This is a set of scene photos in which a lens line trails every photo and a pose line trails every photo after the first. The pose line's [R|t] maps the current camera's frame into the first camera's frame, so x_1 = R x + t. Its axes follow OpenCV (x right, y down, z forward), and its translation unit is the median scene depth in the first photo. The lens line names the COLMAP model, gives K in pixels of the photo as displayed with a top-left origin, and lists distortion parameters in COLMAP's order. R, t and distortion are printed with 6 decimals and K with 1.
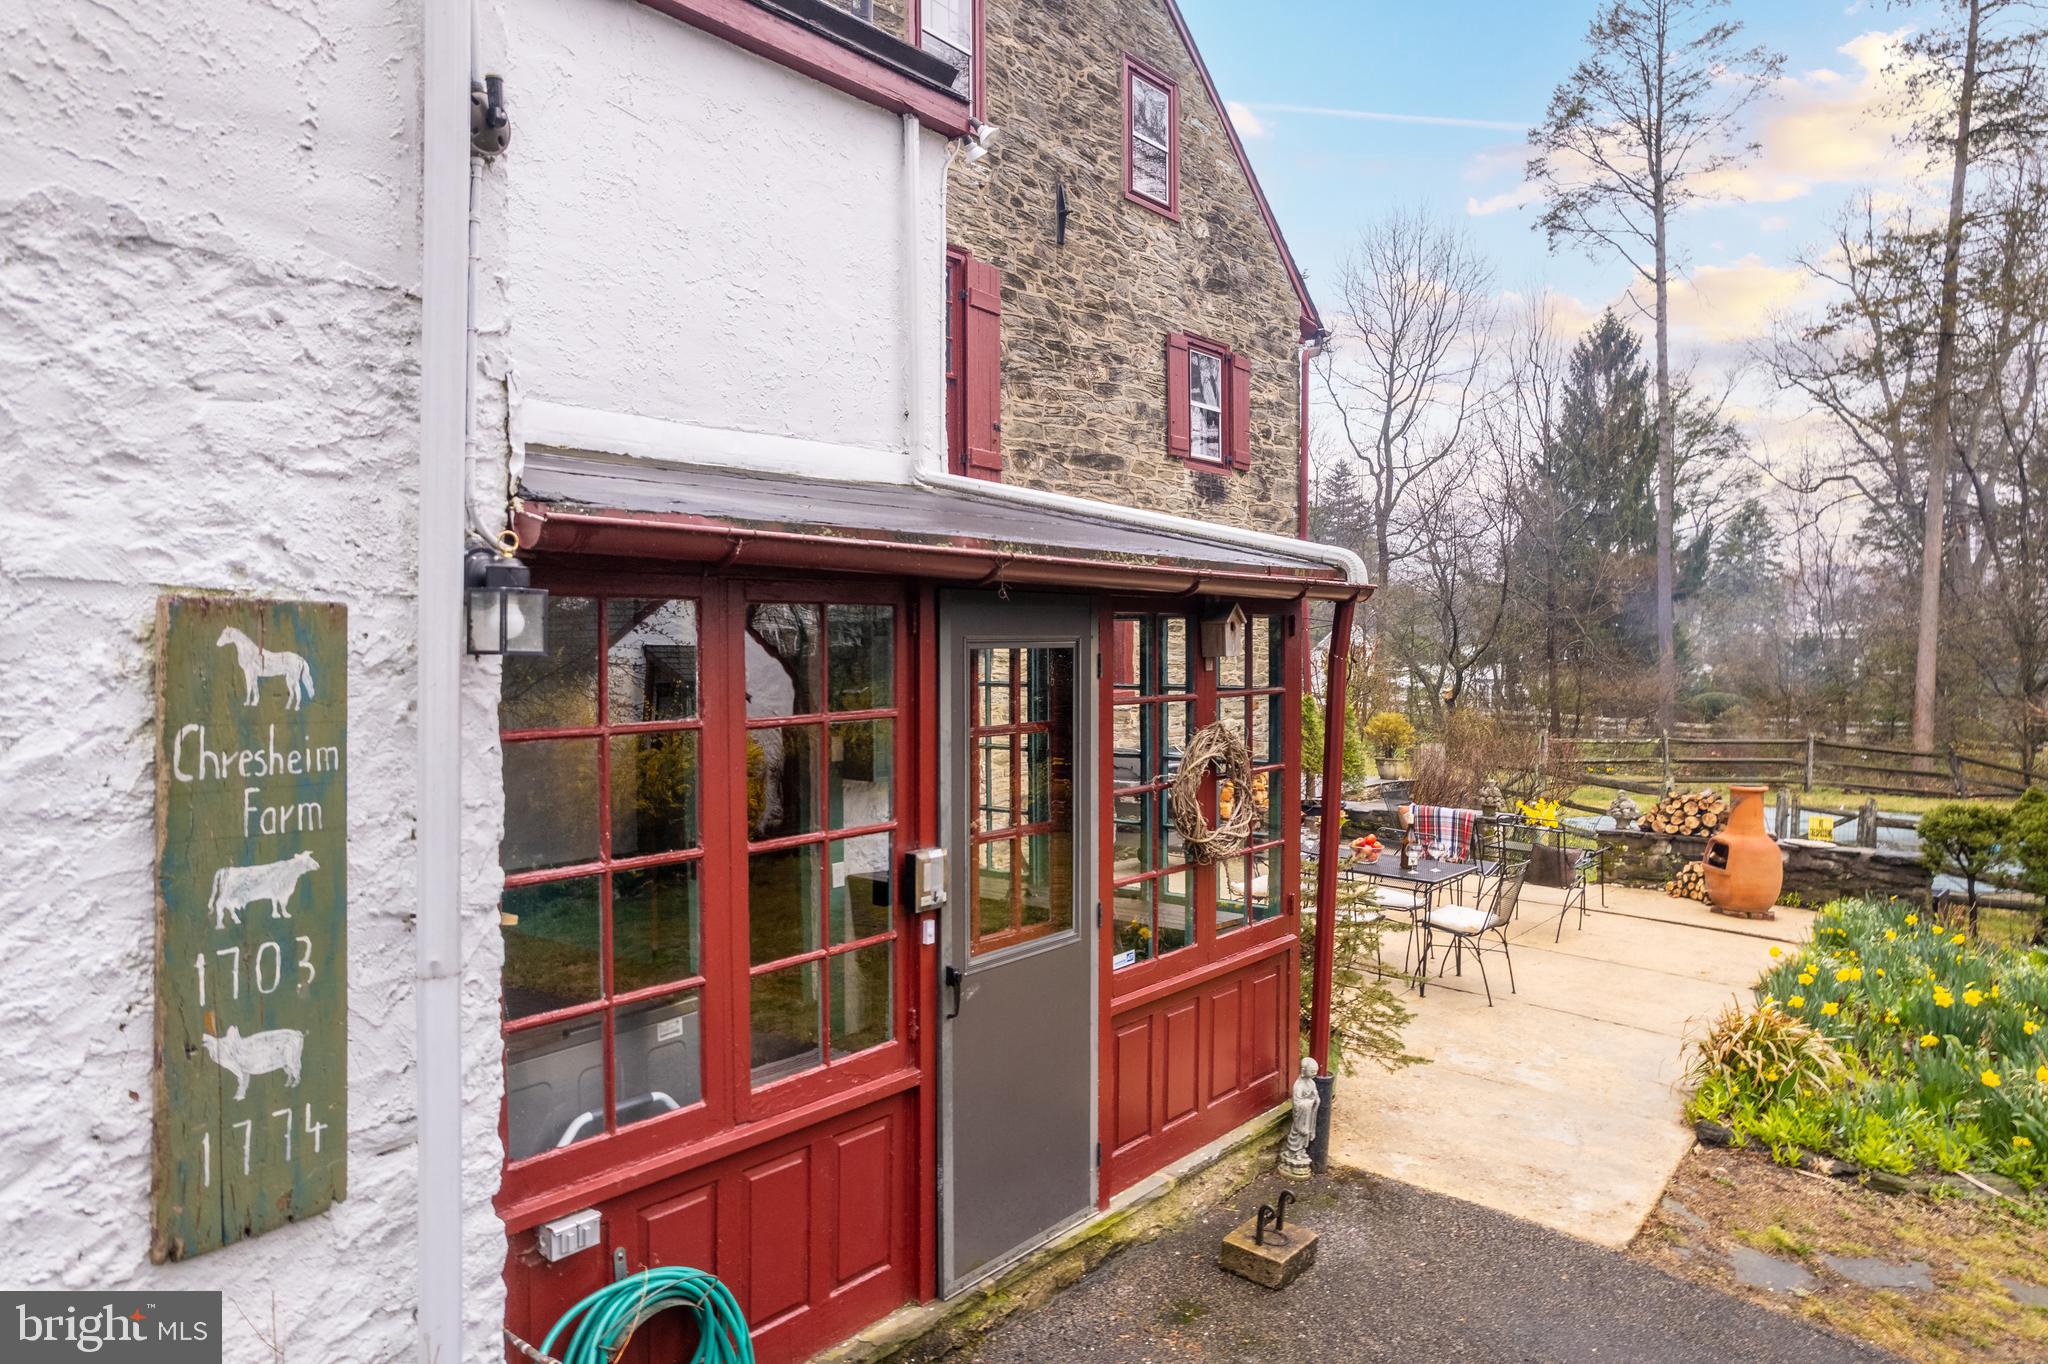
lens RADIAL K [[1291.8, 0, 986.4], [0, 1291.8, 676.0], [0, 0, 1]] dist [-0.053212, 0.044710]
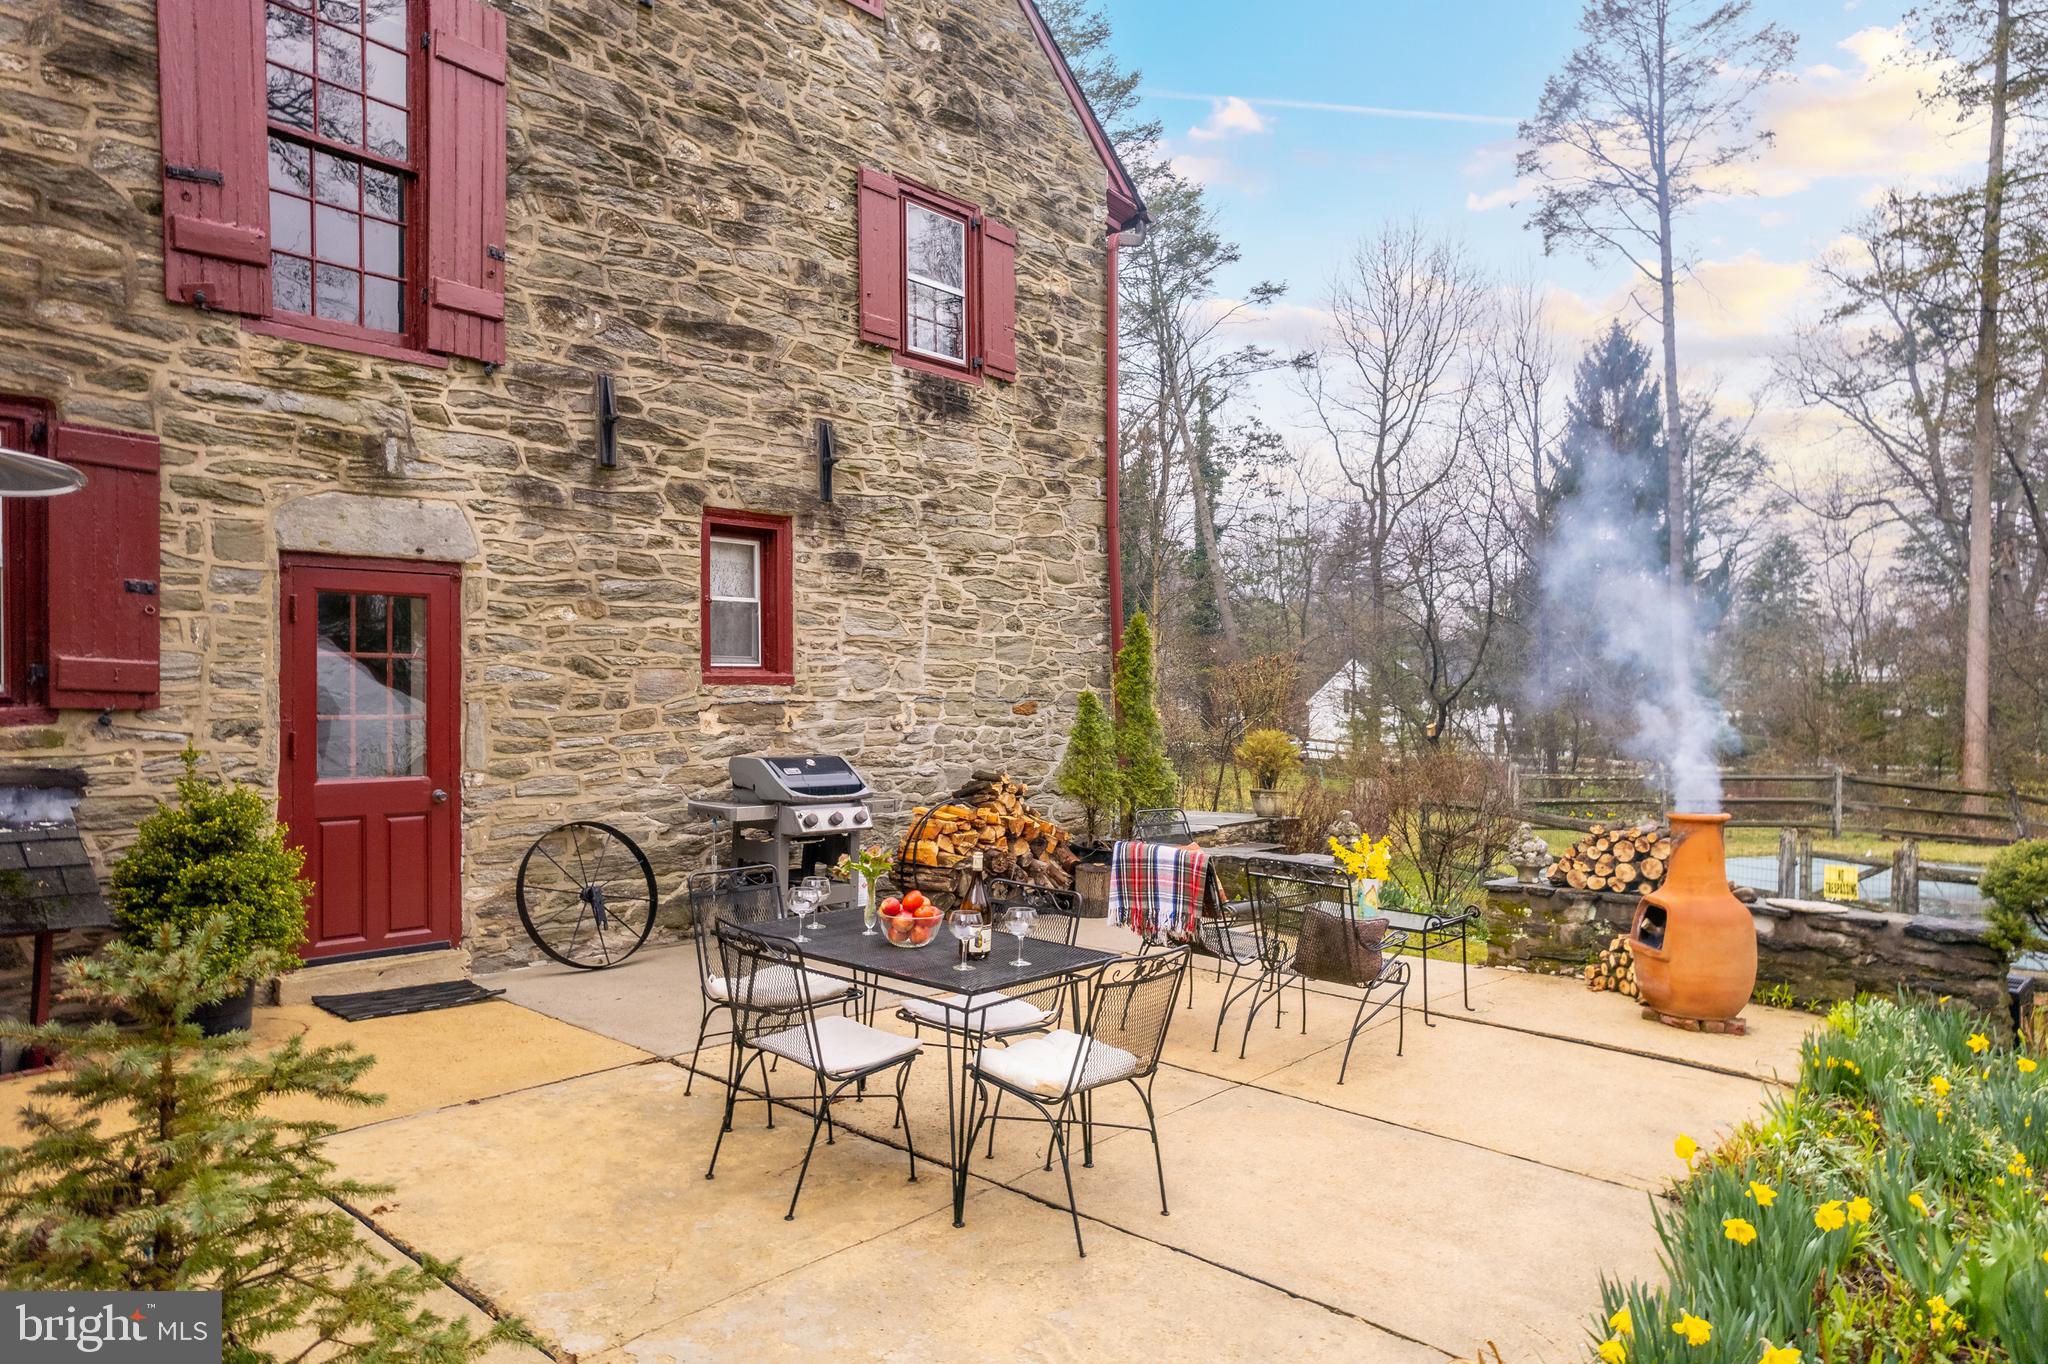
lens RADIAL K [[1291.8, 0, 986.4], [0, 1291.8, 676.0], [0, 0, 1]] dist [-0.053212, 0.044710]
pose [[0.999723, -0.001898, -0.023456, 0.199427], [0.000941, 0.999169, -0.040751, 0.033539], [0.023514, 0.040717, 0.998894, 0.277488]]
